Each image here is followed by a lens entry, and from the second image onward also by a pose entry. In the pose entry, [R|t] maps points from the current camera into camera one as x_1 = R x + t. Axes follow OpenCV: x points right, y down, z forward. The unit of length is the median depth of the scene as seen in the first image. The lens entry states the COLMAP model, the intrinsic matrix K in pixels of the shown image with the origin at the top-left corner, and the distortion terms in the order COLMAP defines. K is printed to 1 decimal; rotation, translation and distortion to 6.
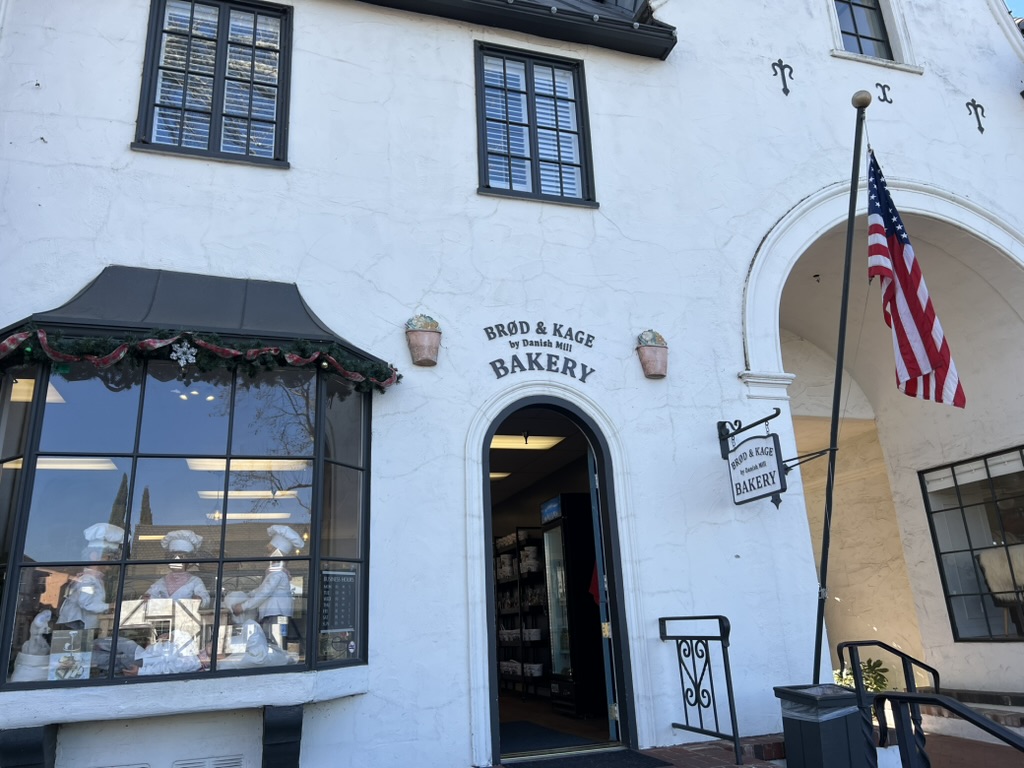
lens RADIAL K [[762.3, 0, 517.3], [0, 762.3, 384.7], [0, 0, 1]] dist [0.061701, -0.072432]
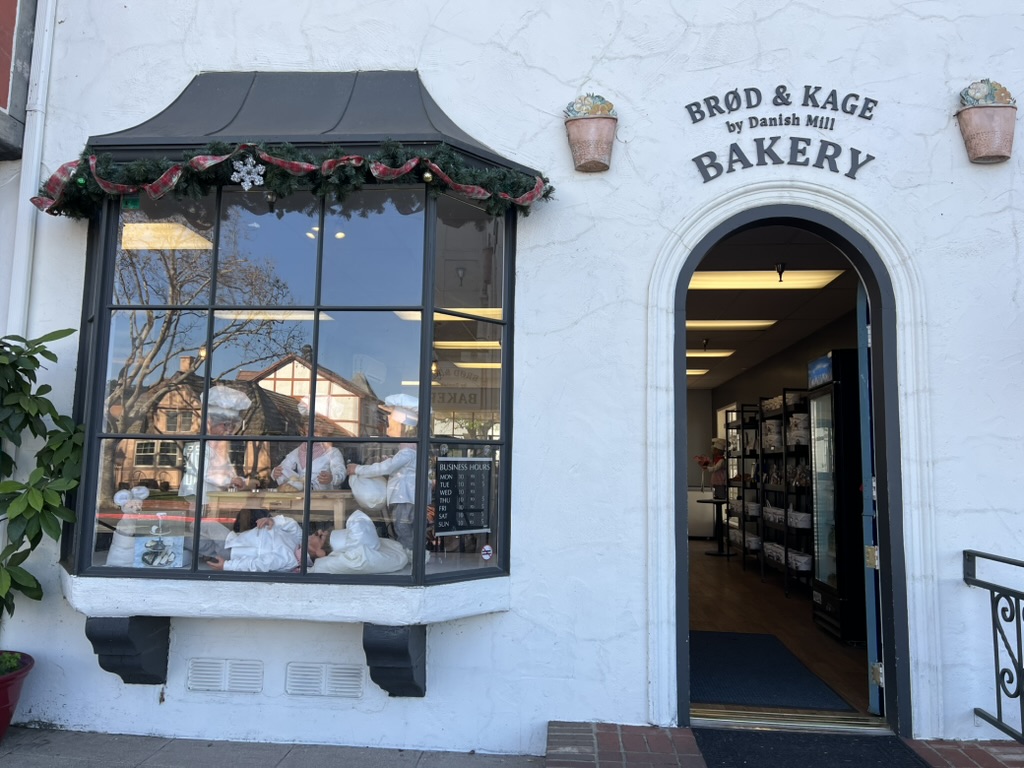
lens RADIAL K [[762.3, 0, 502.5], [0, 762.3, 388.2], [0, 0, 1]] dist [0.061701, -0.072432]
pose [[0.916463, 0.026125, -0.399267, 0.086850], [0.056747, 0.979293, 0.194333, 0.027870], [0.396076, -0.200756, 0.896003, 0.307161]]
